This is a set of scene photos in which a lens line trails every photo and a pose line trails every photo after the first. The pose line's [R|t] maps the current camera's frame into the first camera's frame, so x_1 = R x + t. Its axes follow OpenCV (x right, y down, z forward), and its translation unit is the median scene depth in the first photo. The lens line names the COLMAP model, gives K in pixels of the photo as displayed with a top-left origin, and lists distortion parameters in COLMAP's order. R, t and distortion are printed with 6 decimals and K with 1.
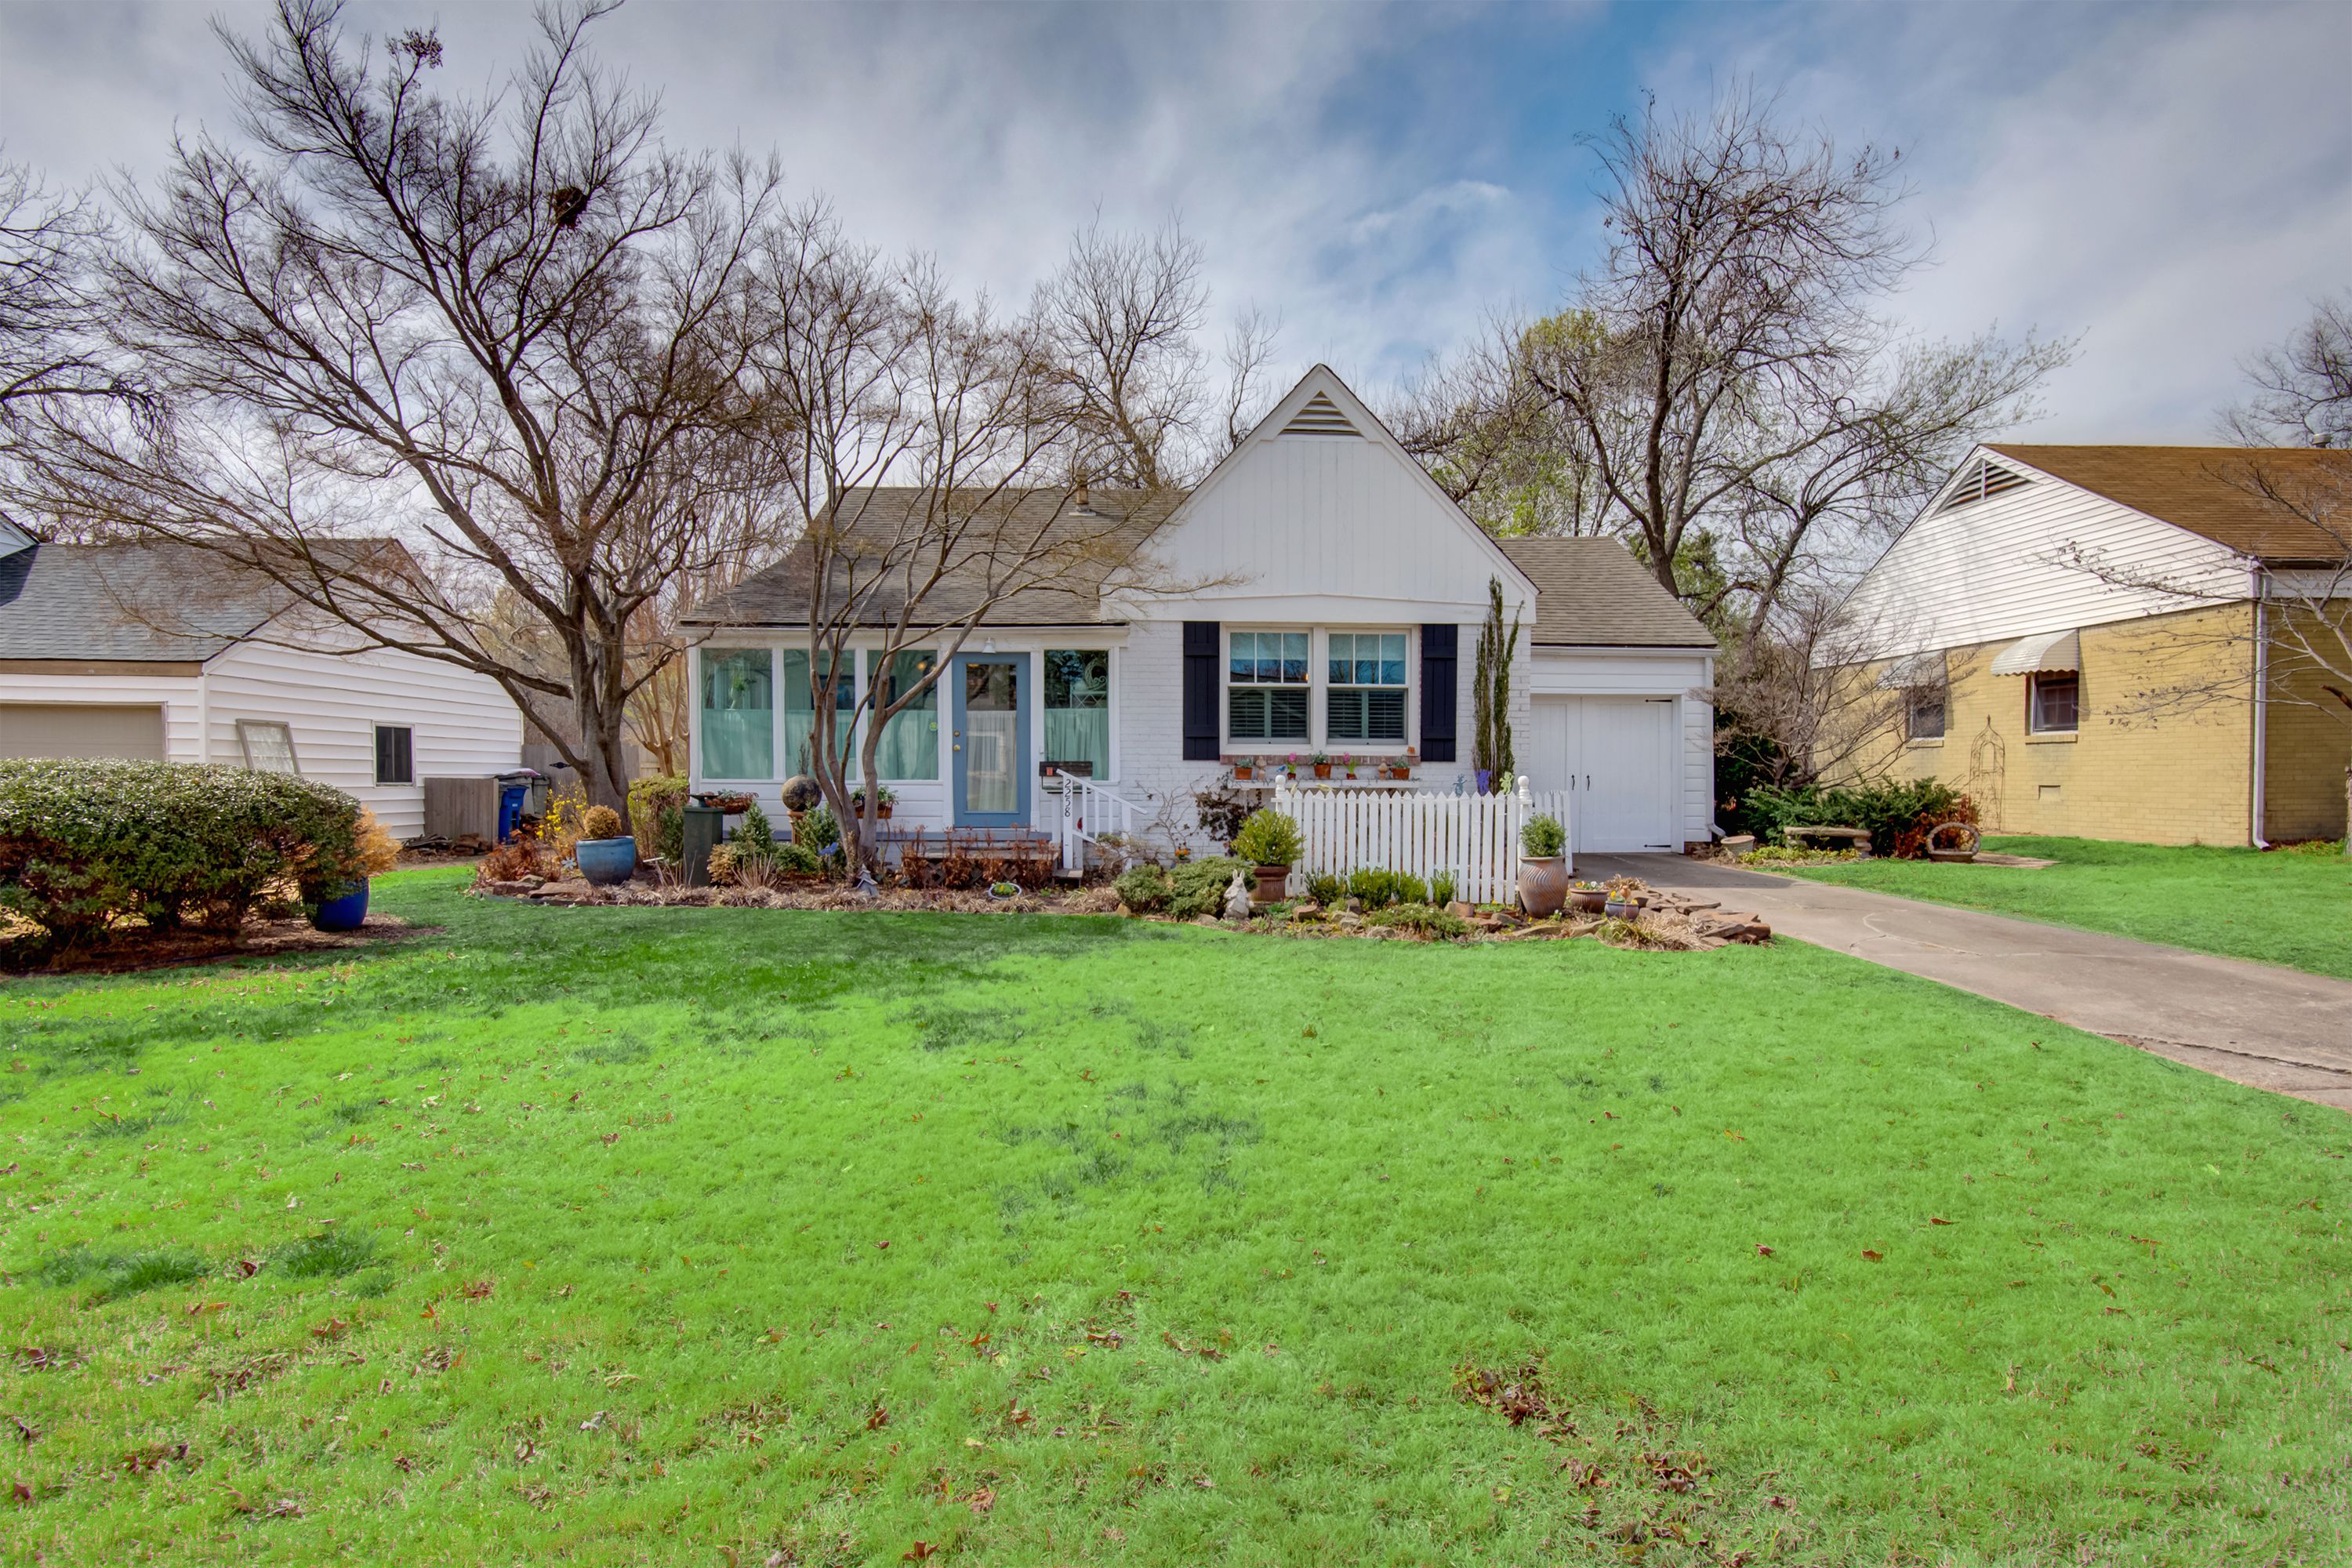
lens RADIAL K [[1127.7, 0, 1180.6], [0, 1127.7, 782.6], [0, 0, 1]] dist [0.001188, -0.000190]
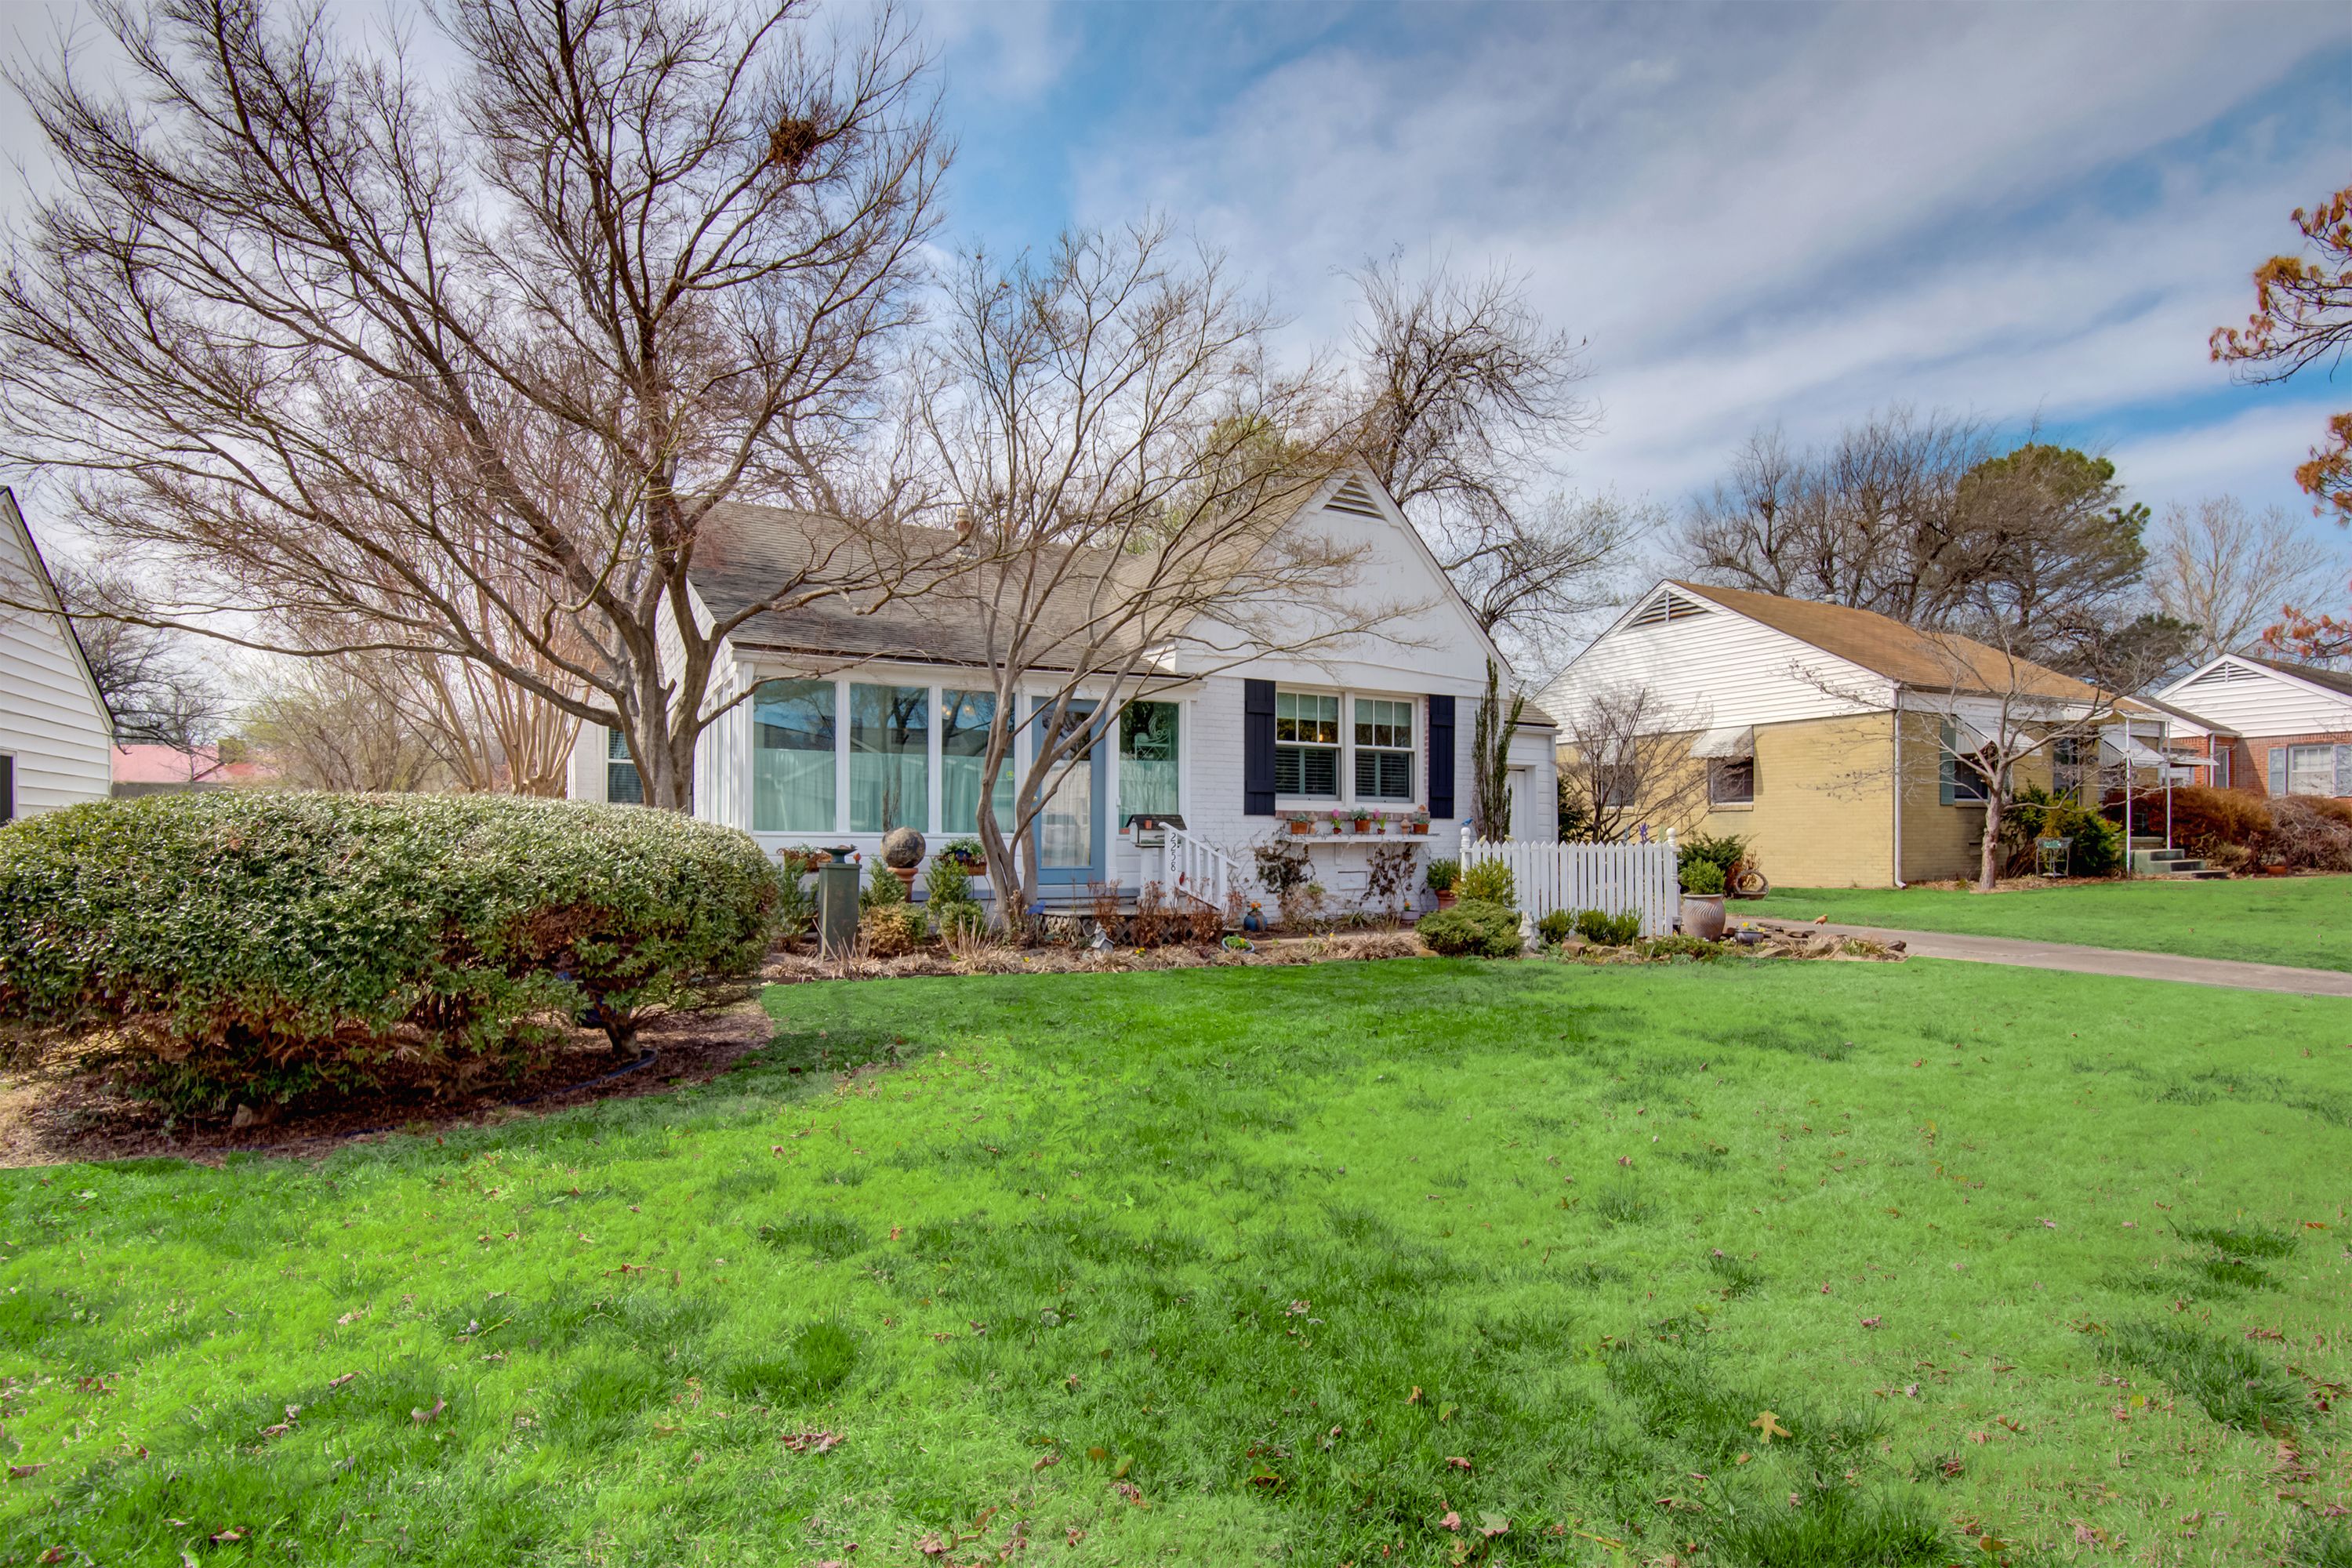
lens RADIAL K [[1127.7, 0, 1215.1], [0, 1127.7, 810.9], [0, 0, 1]] dist [0.001188, -0.000190]
pose [[0.905659, 0.013813, 0.423782, -0.444630], [-0.000068, 0.999474, -0.032431, 0.009583], [-0.424007, 0.029342, 0.905183, 0.089778]]
